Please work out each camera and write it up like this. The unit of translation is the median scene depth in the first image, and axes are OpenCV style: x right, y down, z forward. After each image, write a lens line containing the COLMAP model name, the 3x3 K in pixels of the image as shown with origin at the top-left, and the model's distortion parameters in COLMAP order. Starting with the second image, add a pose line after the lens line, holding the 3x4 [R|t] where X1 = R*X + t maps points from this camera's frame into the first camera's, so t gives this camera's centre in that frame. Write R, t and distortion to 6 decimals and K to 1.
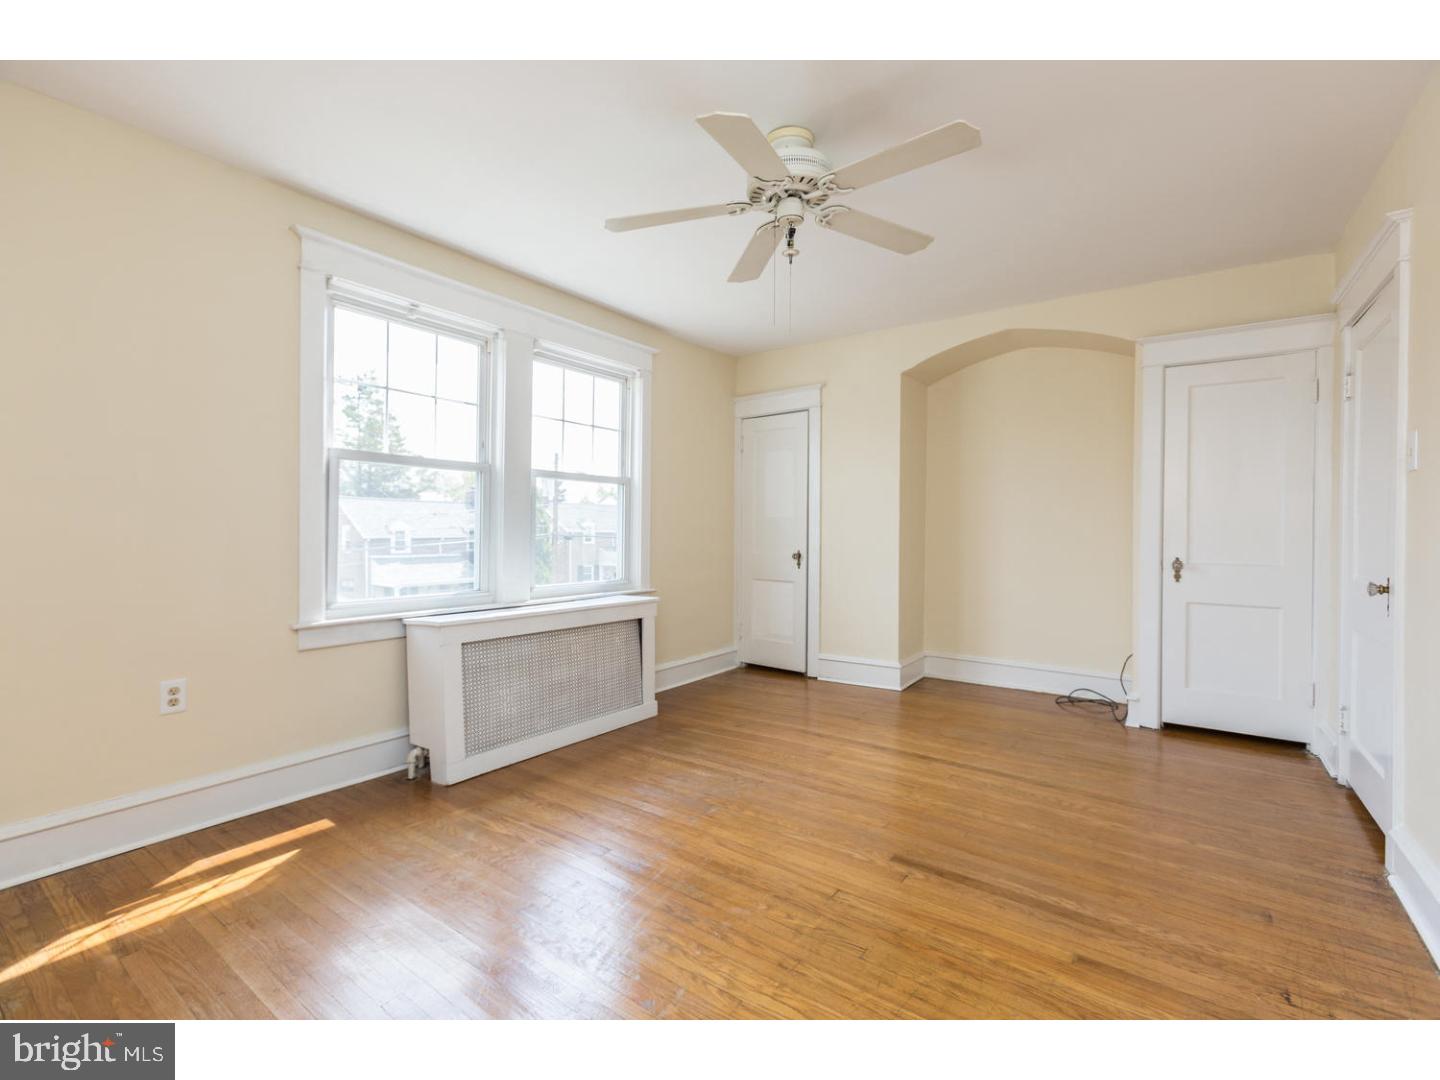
lens RADIAL K [[663.3, 0, 723.1], [0, 663.3, 536.4], [0, 0, 1]] dist [-0.017072, 0.001547]
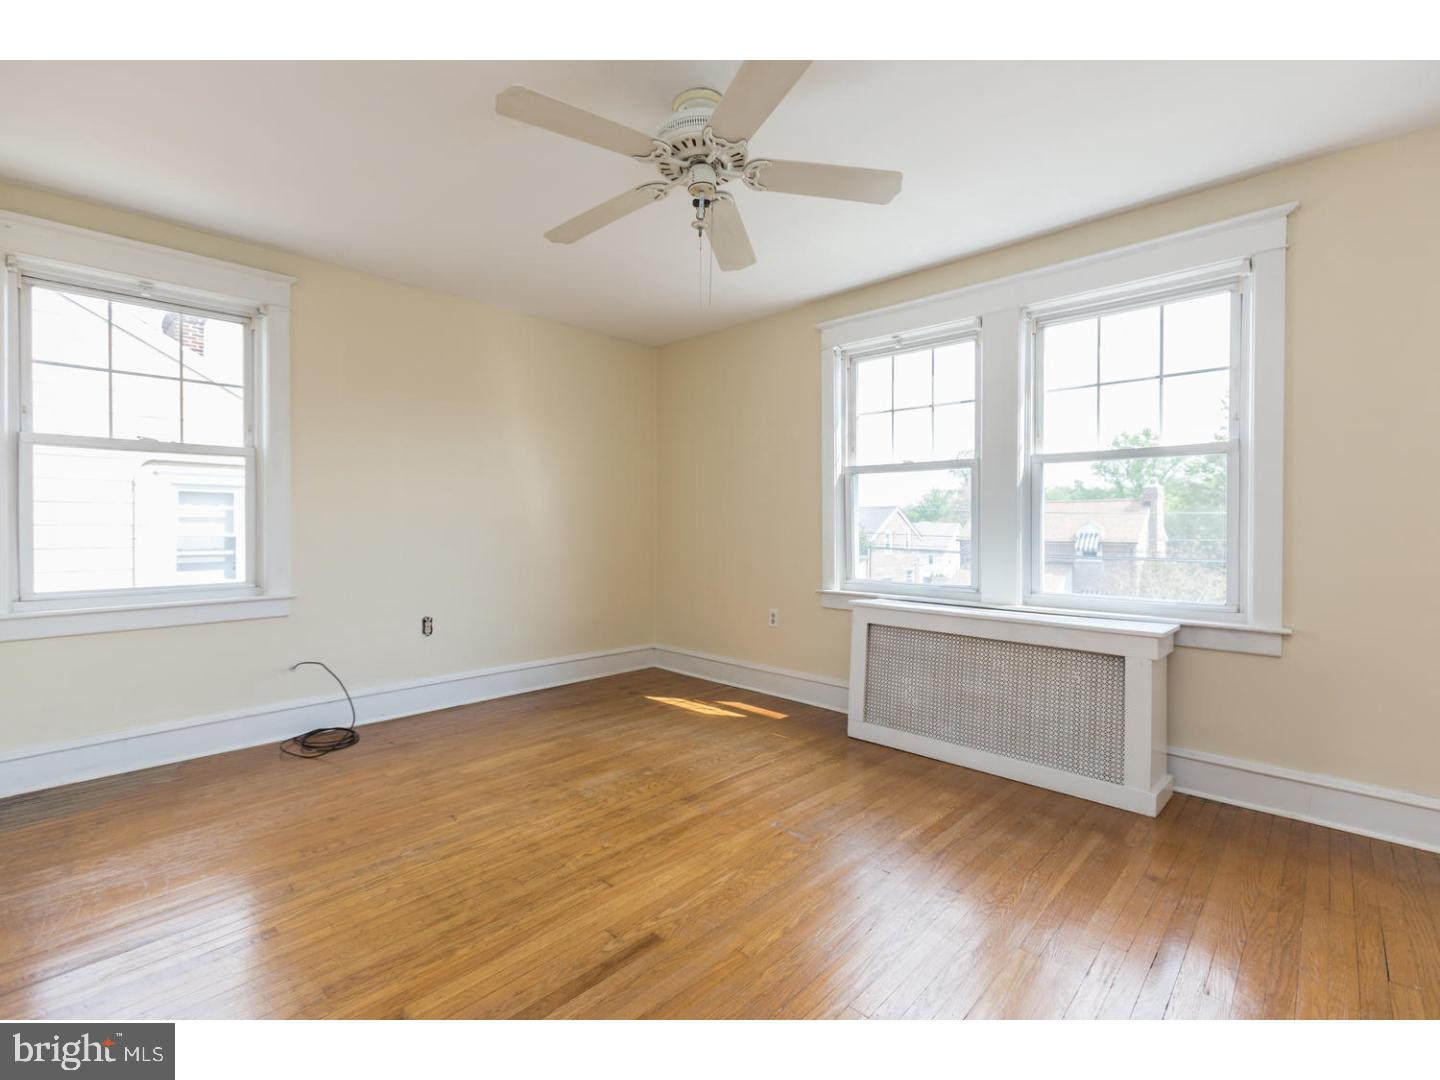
lens RADIAL K [[663.3, 0, 721.7], [0, 663.3, 531.1], [0, 0, 1]] dist [-0.017072, 0.001547]
pose [[-0.170238, 0.003079, -0.985398, 0.853320], [-0.010864, 0.999928, 0.005001, -0.003901], [0.985343, 0.011557, -0.170192, 1.005957]]
